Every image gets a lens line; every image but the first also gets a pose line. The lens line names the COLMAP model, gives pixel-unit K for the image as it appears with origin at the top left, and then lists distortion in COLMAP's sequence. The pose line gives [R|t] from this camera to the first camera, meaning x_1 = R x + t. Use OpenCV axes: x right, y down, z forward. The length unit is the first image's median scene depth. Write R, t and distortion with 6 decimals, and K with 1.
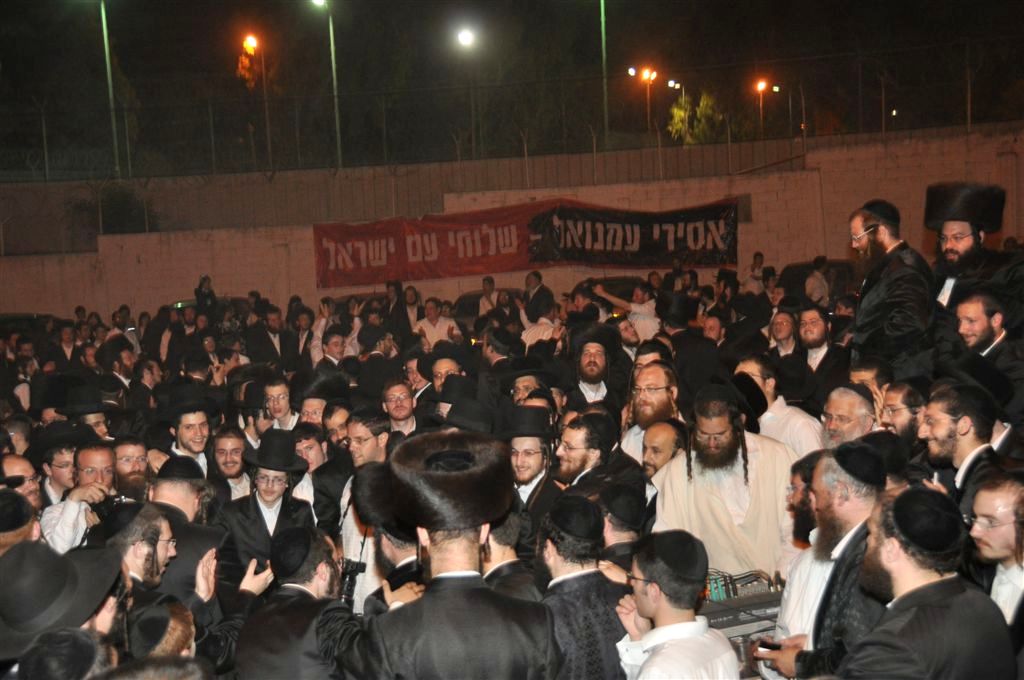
lens RADIAL K [[1586.4, 0, 512.0], [0, 1586.4, 340.0], [0, 0, 1]] dist [0.247770, 0.097699]
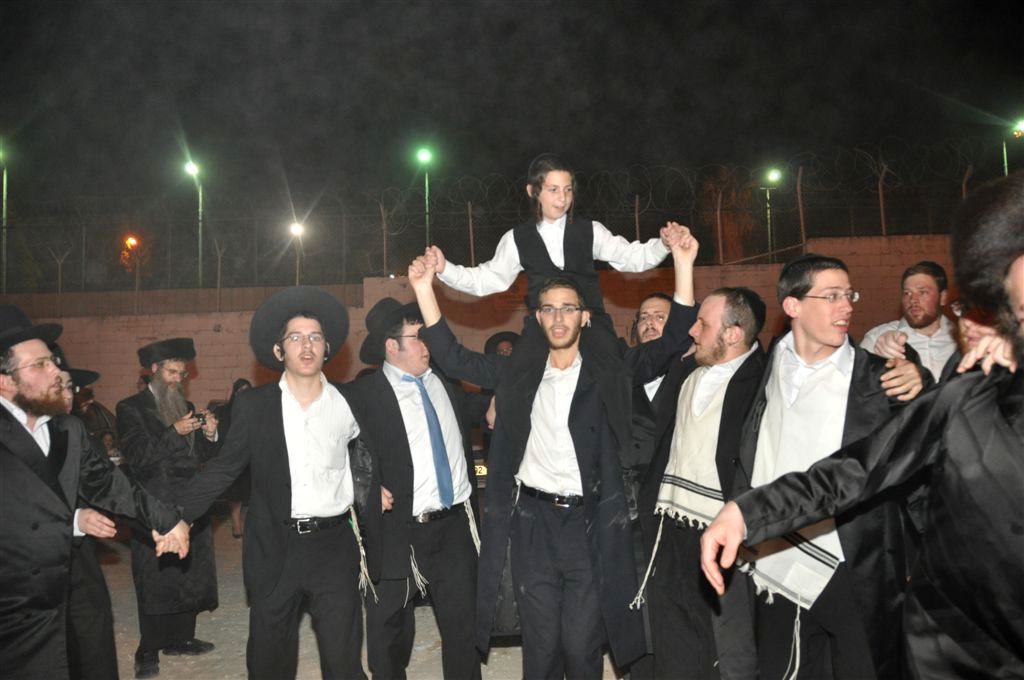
lens RADIAL K [[804.8, 0, 512.0], [0, 804.8, 340.0], [0, 0, 1]] dist [-0.164361, 0.137296]
pose [[0.955676, 0.038175, 0.291934, -0.089008], [0.002131, 0.990636, -0.136517, -0.005430], [-0.294412, 0.131088, 0.946645, 0.608033]]
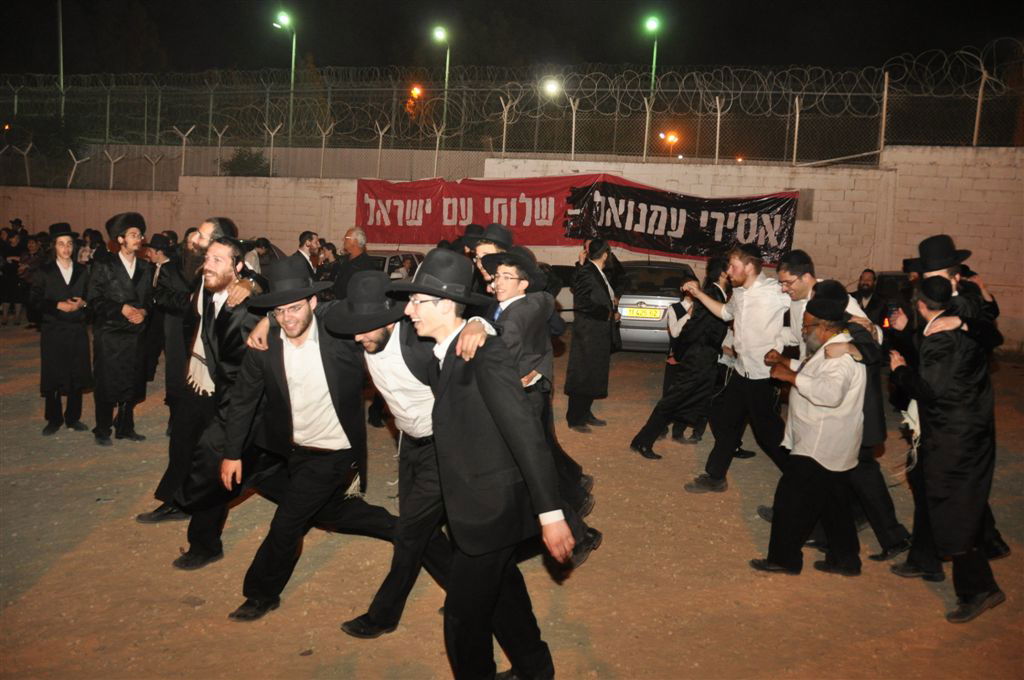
lens RADIAL K [[815.3, 0, 512.0], [0, 815.3, 340.0], [0, 0, 1]] dist [-0.140795, 0.140164]
pose [[0.991102, 0.118007, -0.061581, 0.017155], [-0.113962, 0.991322, 0.065524, -0.016289], [0.068779, -0.057923, 0.995949, 0.508110]]
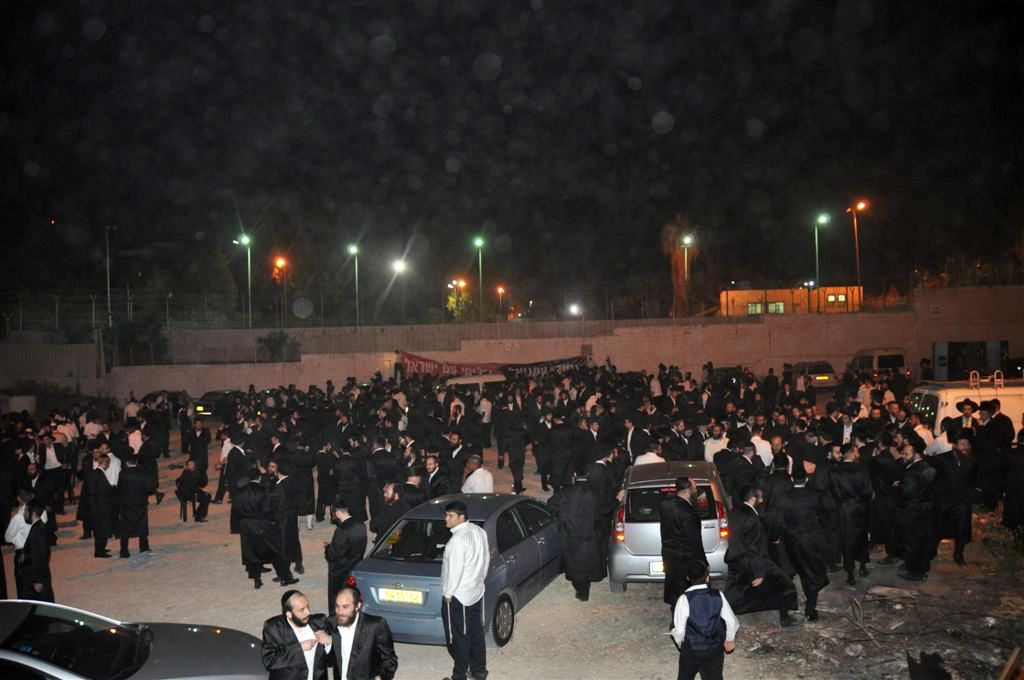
lens RADIAL K [[801.9, 0, 511.3], [0, 801.9, 344.8], [0, 0, 1]] dist [-0.138274, 0.126355]
pose [[0.972576, 0.026780, 0.231039, -0.247776], [-0.008492, 0.996776, -0.079787, 0.009272], [-0.232431, 0.075637, 0.969668, -0.169724]]
